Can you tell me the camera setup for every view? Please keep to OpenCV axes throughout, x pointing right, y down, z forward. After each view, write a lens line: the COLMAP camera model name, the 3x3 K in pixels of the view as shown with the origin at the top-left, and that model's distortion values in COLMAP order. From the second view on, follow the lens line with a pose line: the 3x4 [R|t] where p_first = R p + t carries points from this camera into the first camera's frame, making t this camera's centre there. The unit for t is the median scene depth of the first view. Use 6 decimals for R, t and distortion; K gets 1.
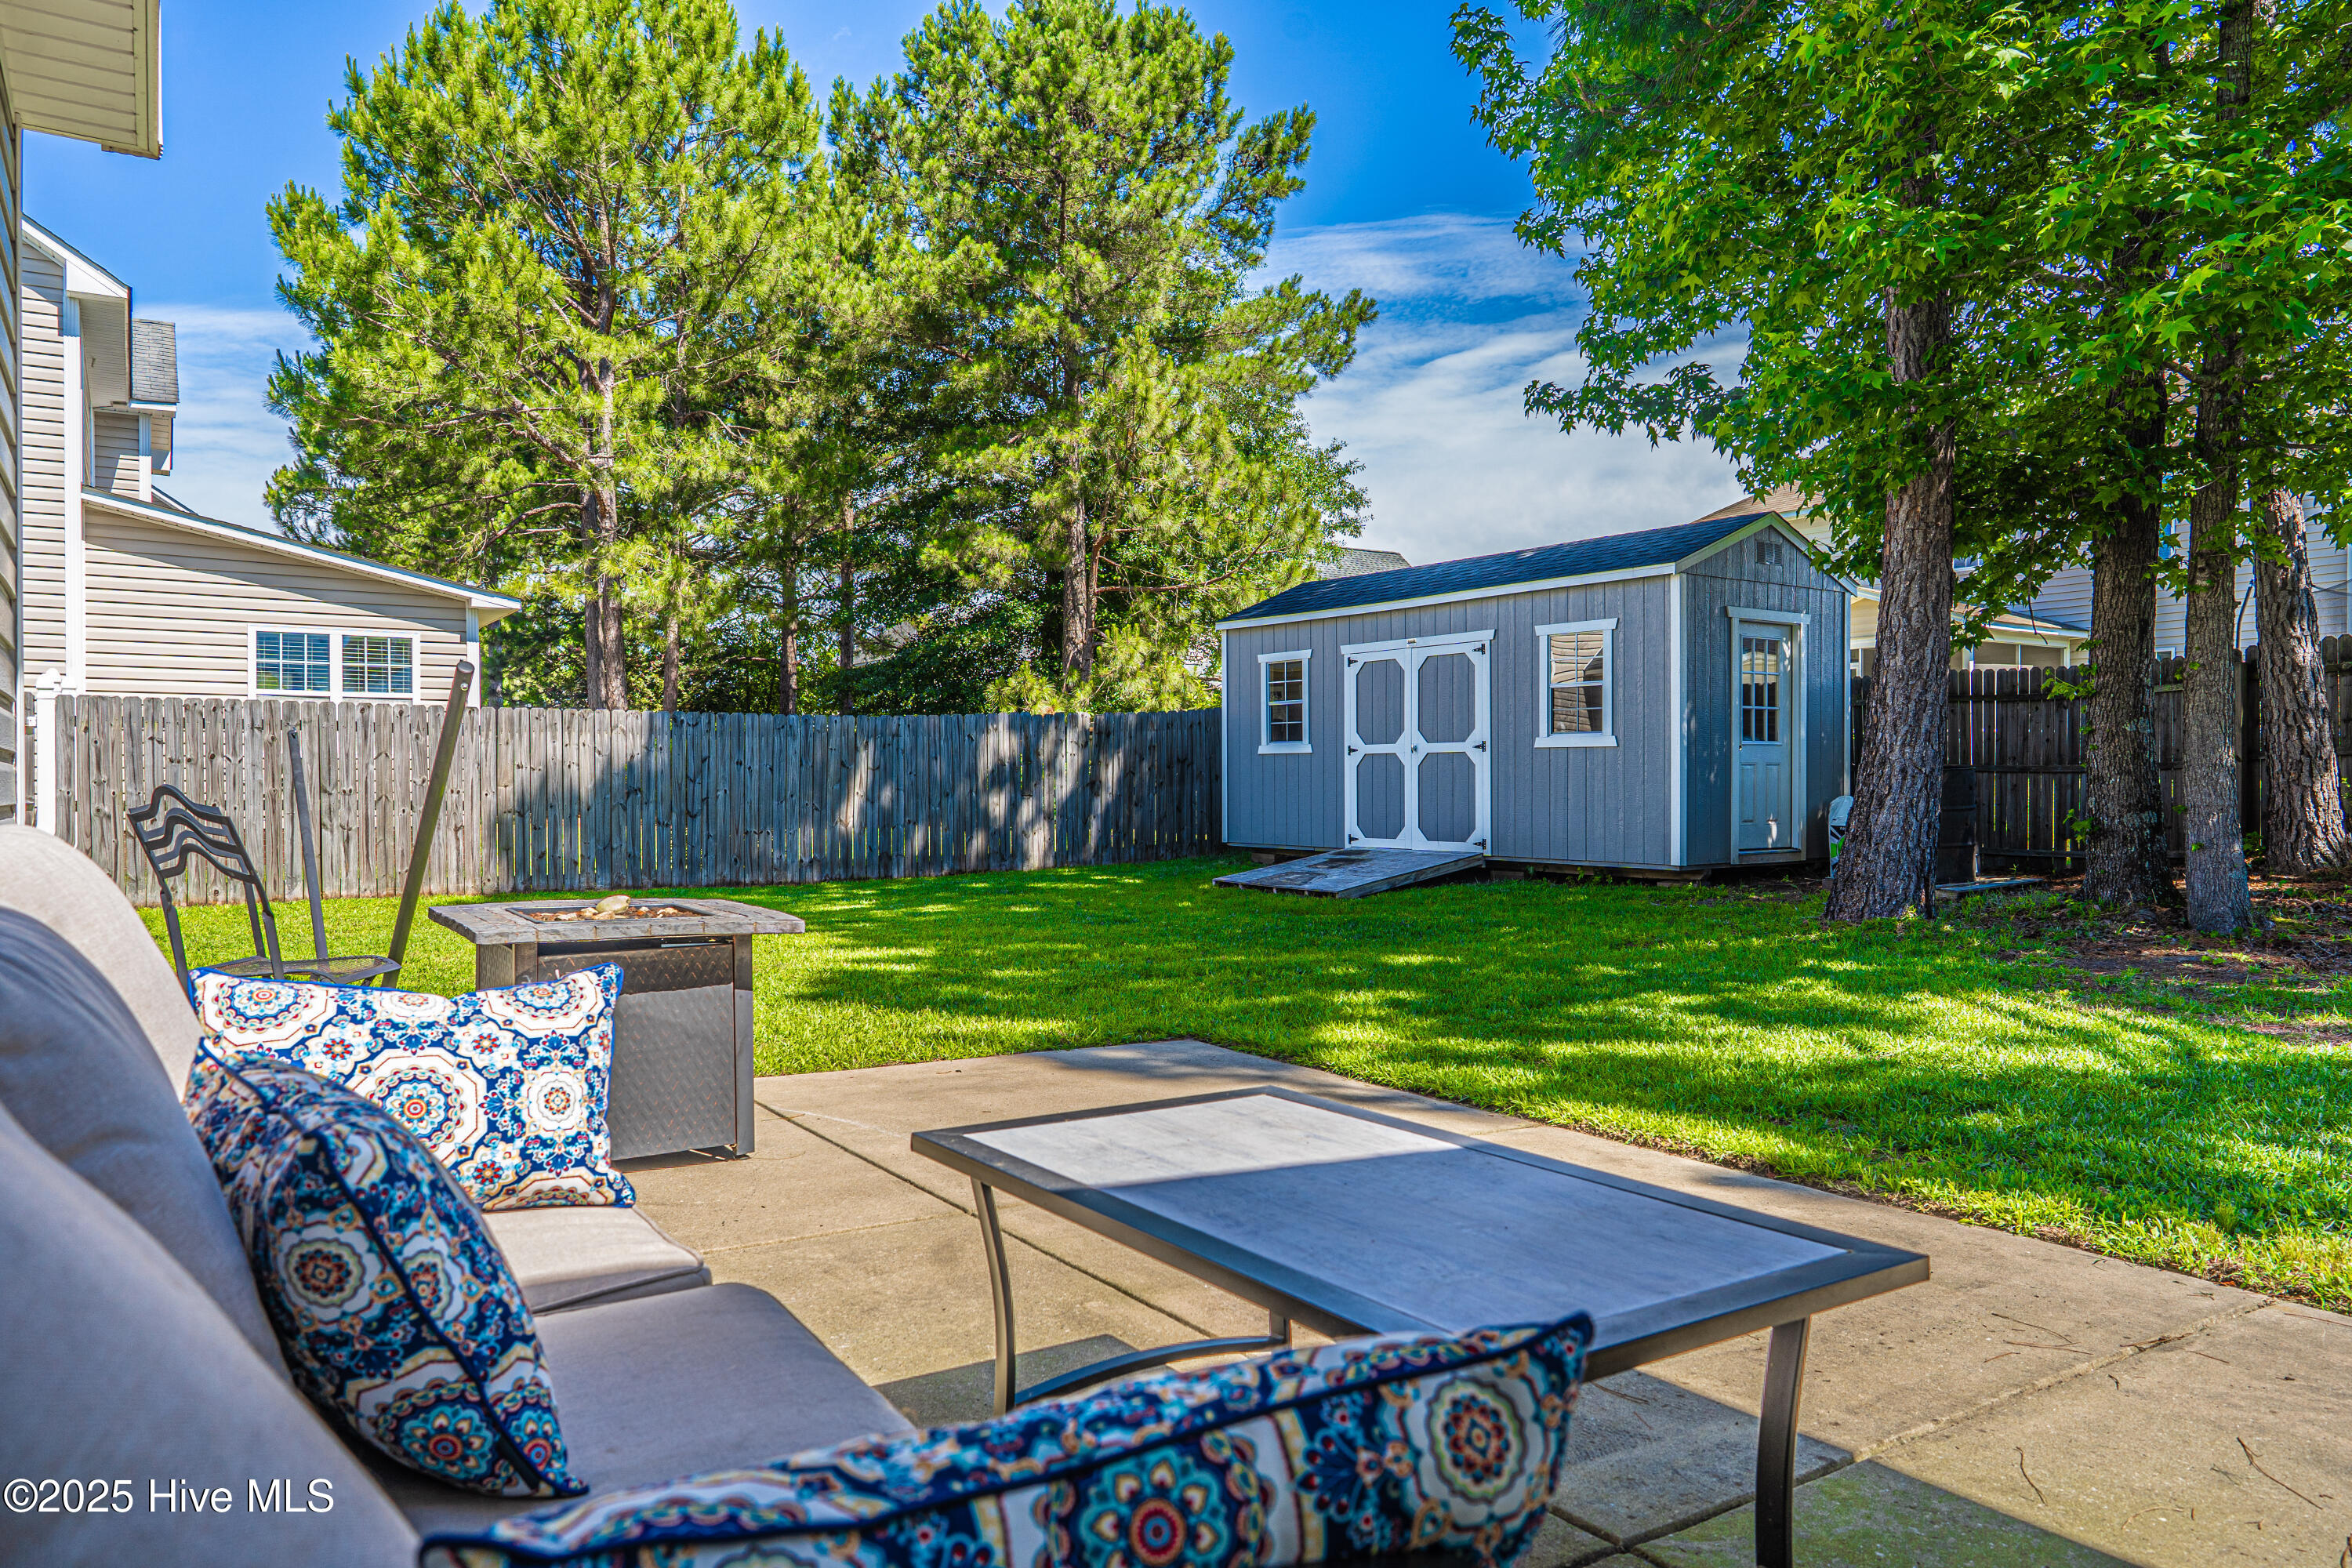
lens RADIAL K [[1585.7, 0, 1180.5], [0, 1585.7, 803.4], [0, 0, 1]] dist [0.005828, 0.001766]
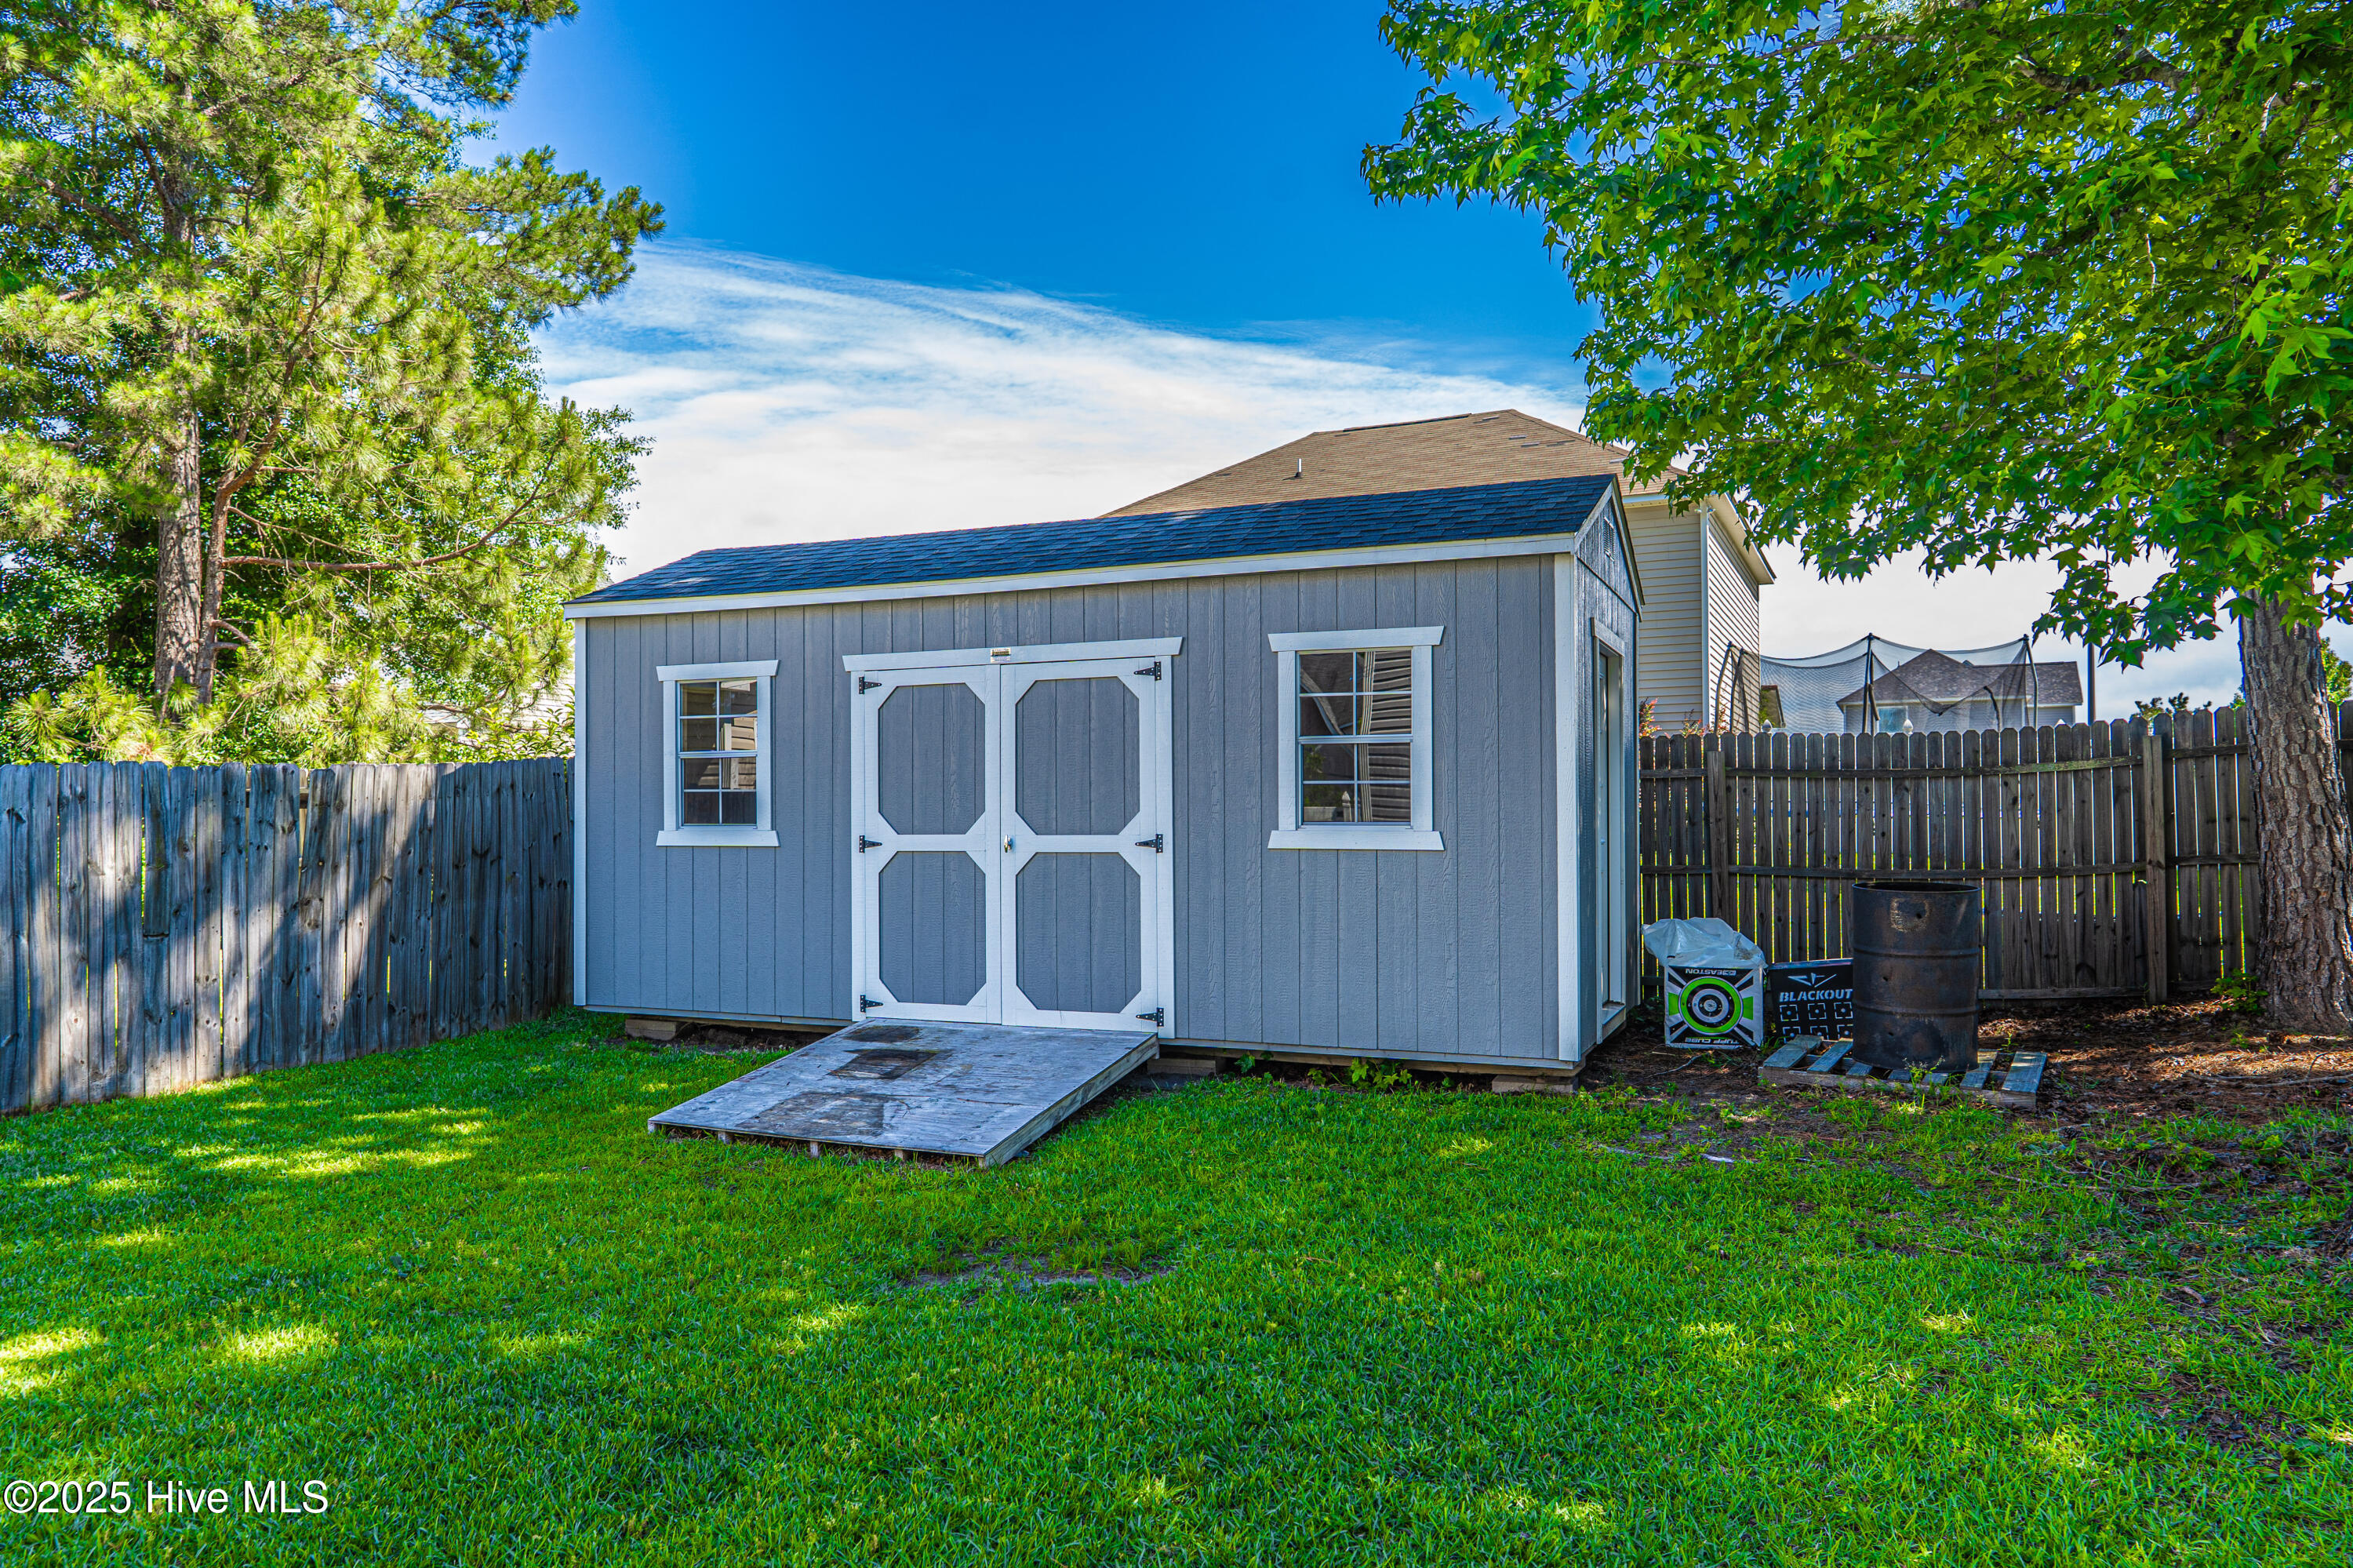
lens RADIAL K [[1586.4, 0, 1181.0], [0, 1586.4, 803.4], [0, 0, 1]] dist [0.005828, 0.001766]
pose [[0.861914, 0.005114, 0.507029, -0.050513], [0.008518, 0.999662, -0.024563, -0.020842], [-0.506983, 0.025490, 0.861579, 0.292362]]
